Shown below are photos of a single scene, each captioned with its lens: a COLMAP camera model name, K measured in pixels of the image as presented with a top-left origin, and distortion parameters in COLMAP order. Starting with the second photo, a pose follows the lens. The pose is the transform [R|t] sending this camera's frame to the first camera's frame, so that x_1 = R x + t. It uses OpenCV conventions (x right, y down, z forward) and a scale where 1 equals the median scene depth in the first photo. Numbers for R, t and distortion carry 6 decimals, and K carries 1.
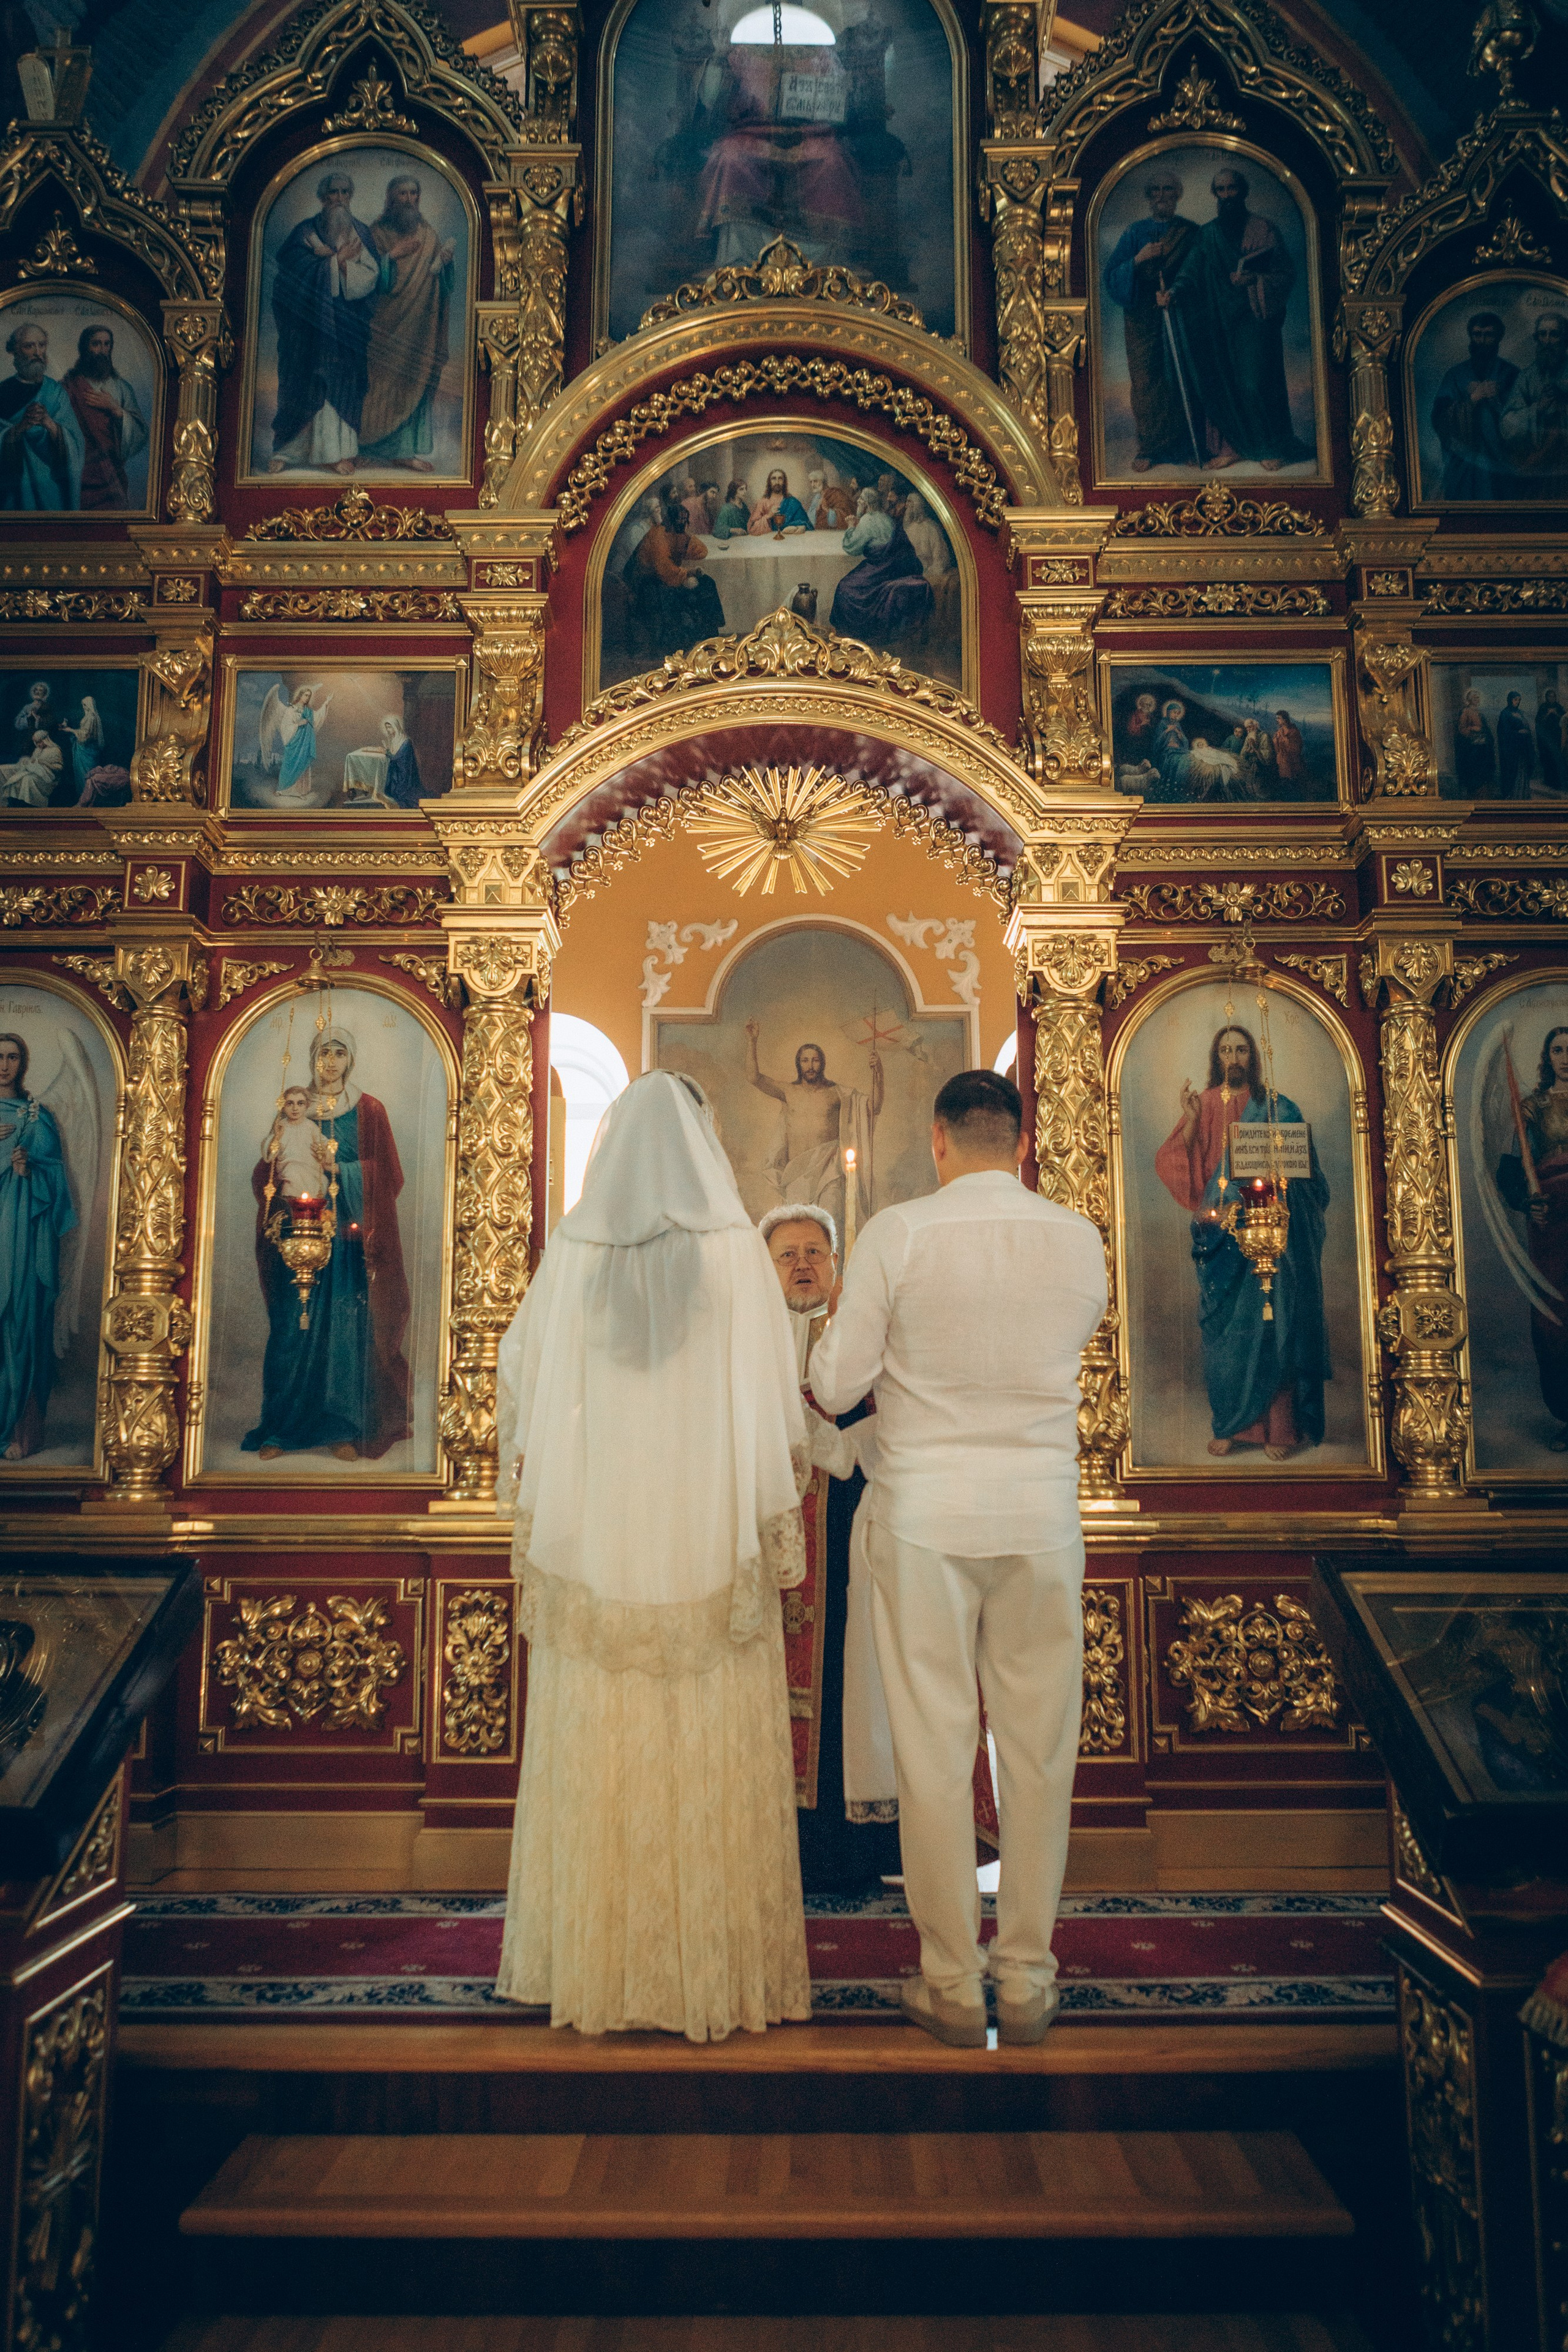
lens RADIAL K [[1697.8, 0, 800.3], [0, 1697.8, 1246.1], [0, 0, 1]] dist [-0.034537, 0.027067]
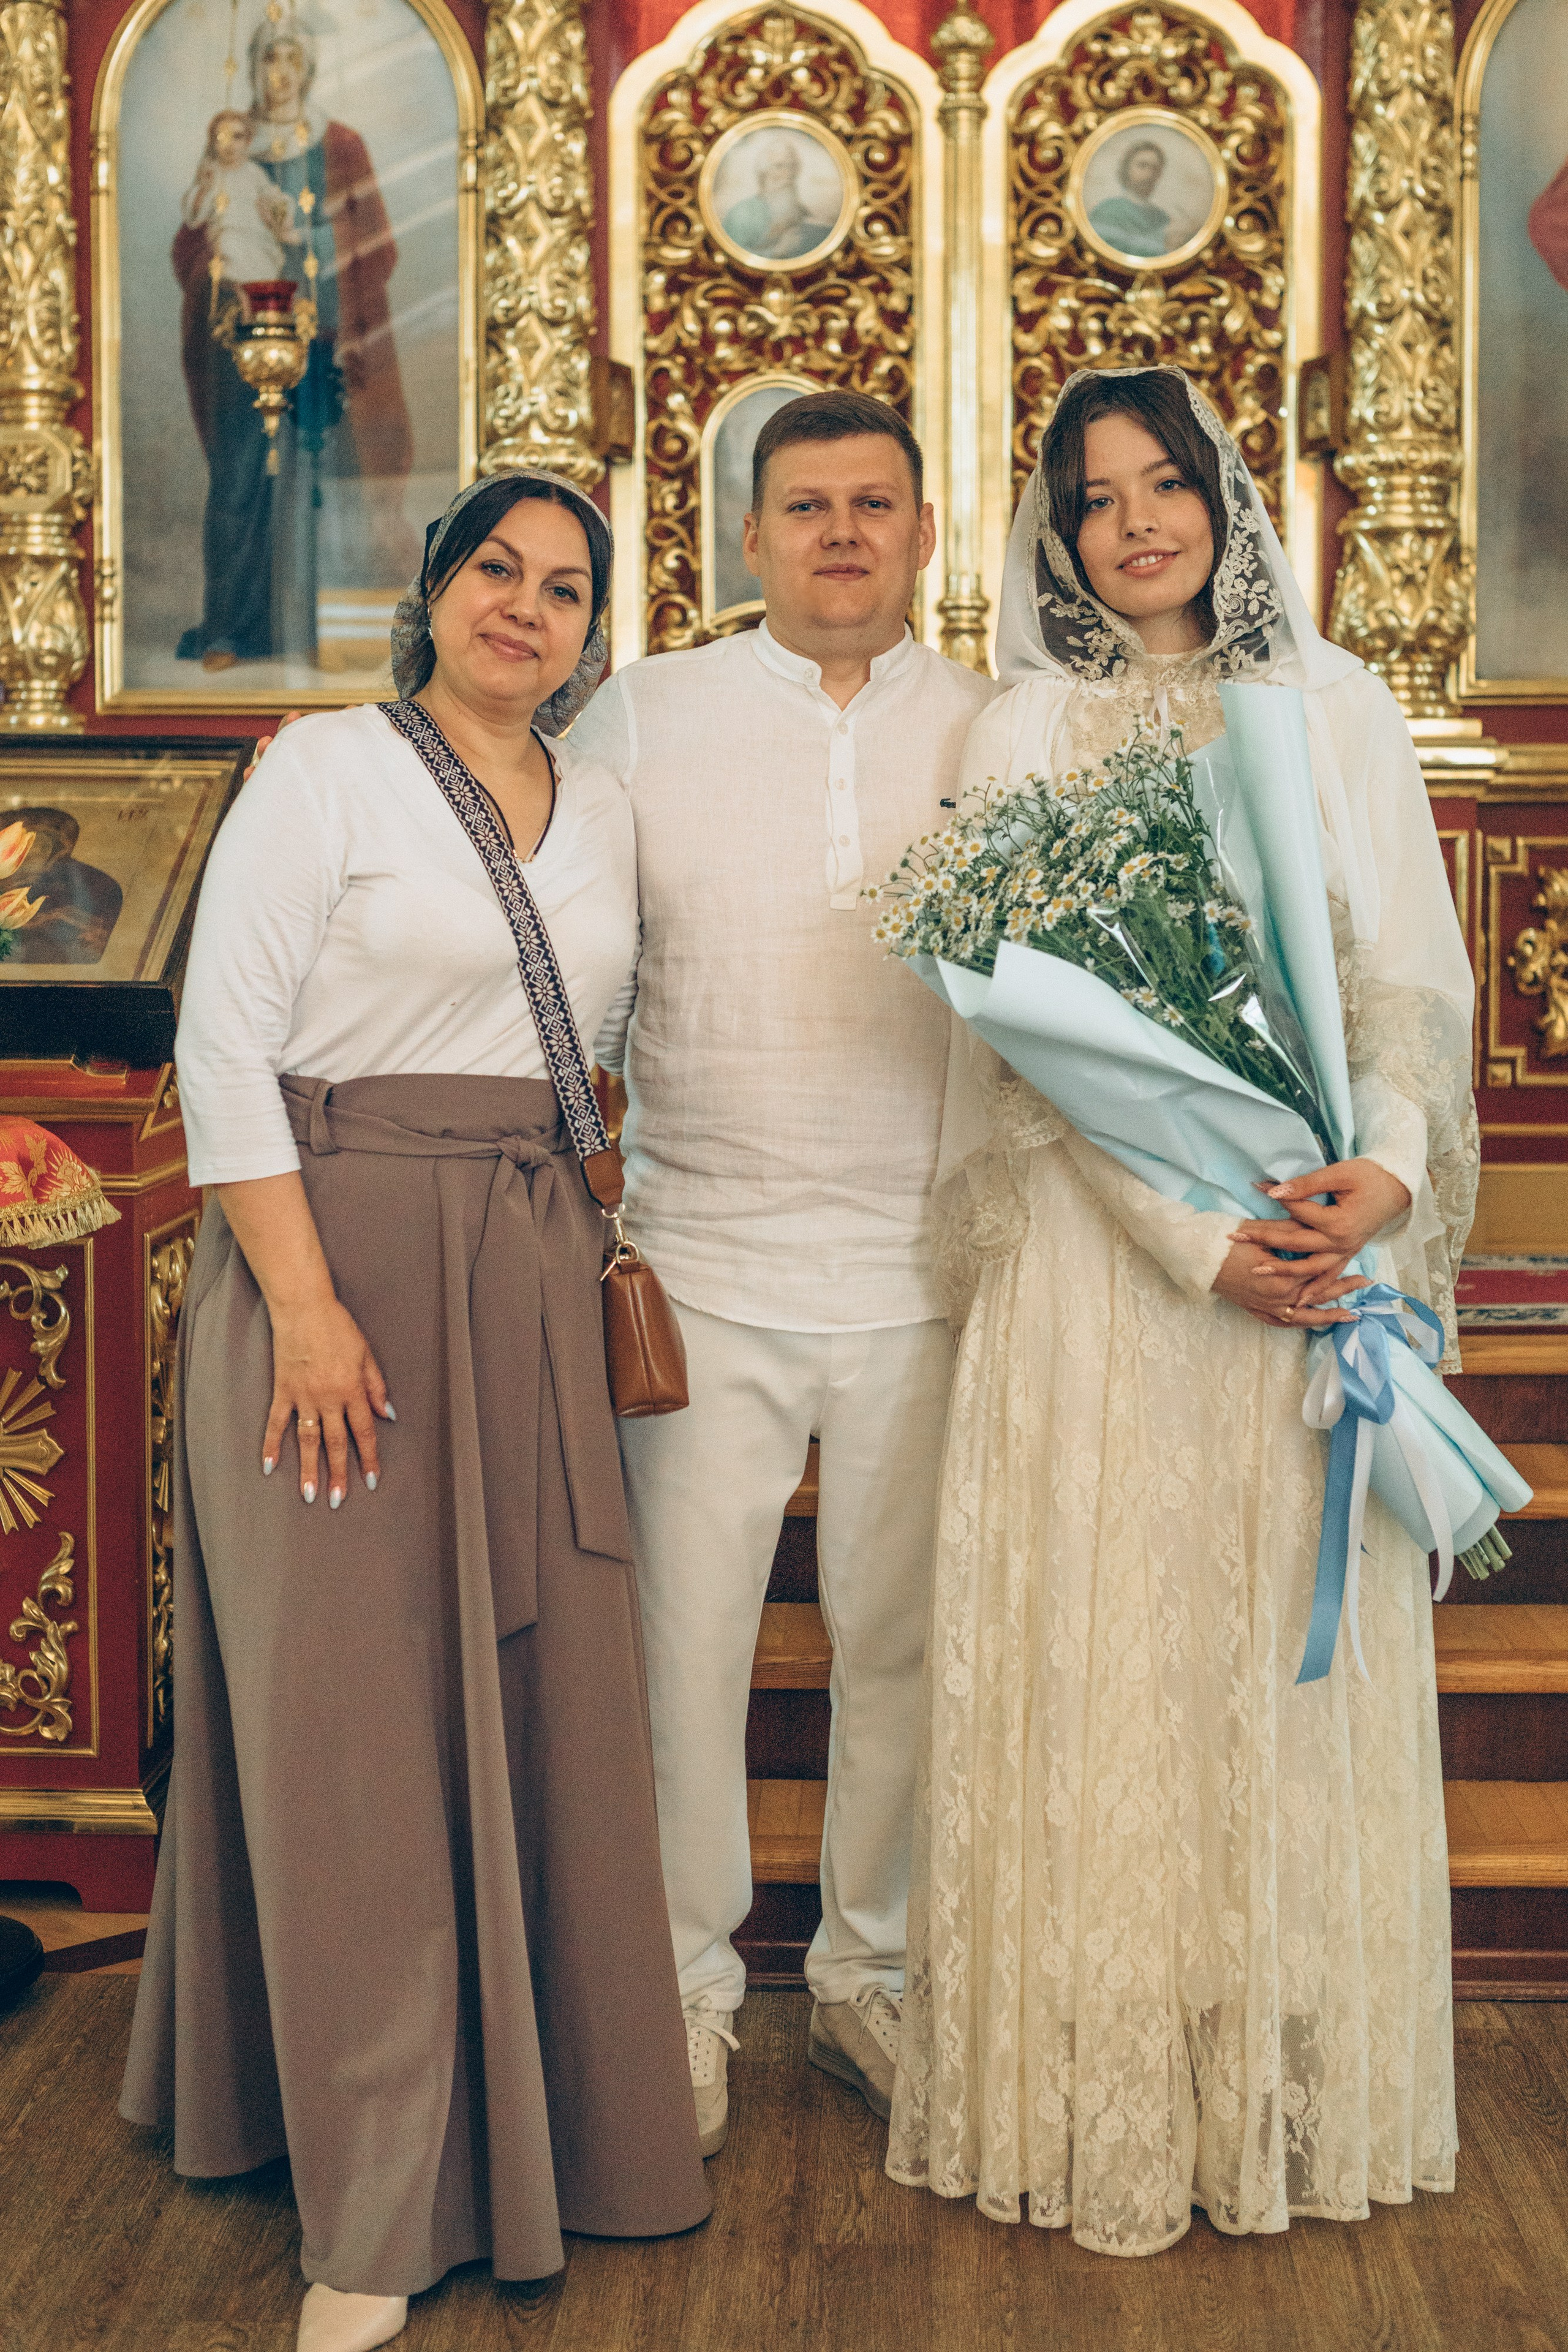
lens RADIAL K [[3206.7, 0, 773.4], [0, 3206.7, 1089.7], [0, 0, 1]] dist [-0.020634, 0.000000]
pose [[0.999578, 0.002748, -0.028923, -0.049453], [0.003114, 0.979645, 0.200712, 0.031741], [0.028886, -0.200718, 0.979223, -0.308970]]
